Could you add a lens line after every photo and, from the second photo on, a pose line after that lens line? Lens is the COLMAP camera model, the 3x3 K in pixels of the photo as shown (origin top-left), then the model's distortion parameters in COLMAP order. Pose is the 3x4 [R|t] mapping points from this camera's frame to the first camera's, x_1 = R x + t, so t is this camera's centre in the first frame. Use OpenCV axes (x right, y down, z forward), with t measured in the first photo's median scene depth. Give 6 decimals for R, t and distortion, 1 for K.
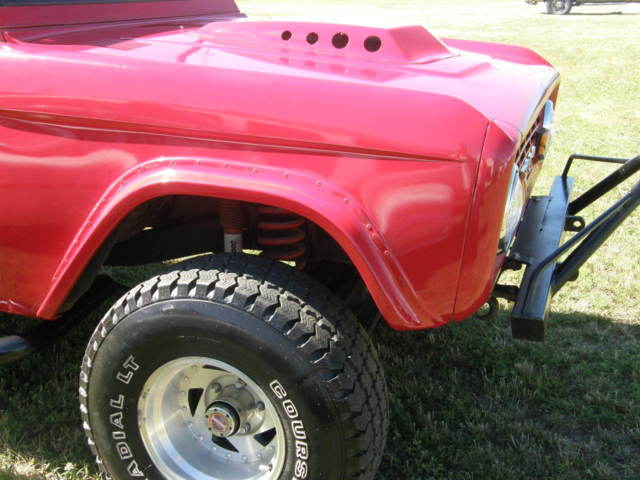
lens RADIAL K [[645.4, 0, 320.0], [0, 645.4, 240.0], [0, 0, 1]] dist [-0.027622, 0.000082]
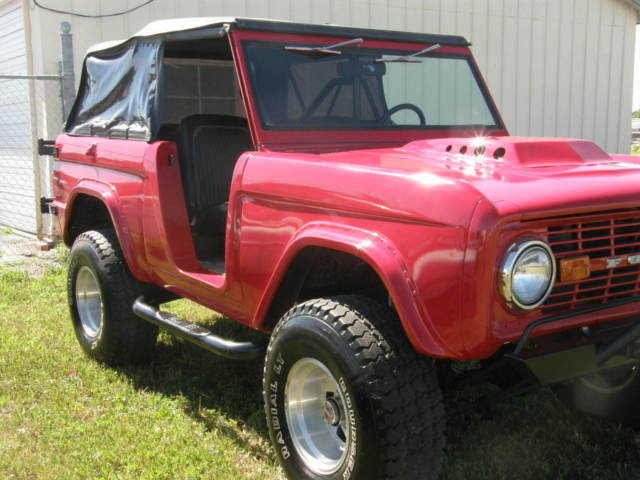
lens RADIAL K [[645.4, 0, 320.0], [0, 645.4, 240.0], [0, 0, 1]] dist [-0.027622, 0.000082]
pose [[0.827034, 0.048129, -0.560088, 0.600083], [-0.130443, 0.985564, -0.107925, 0.071265], [0.546809, 0.162317, 0.821373, -0.209210]]
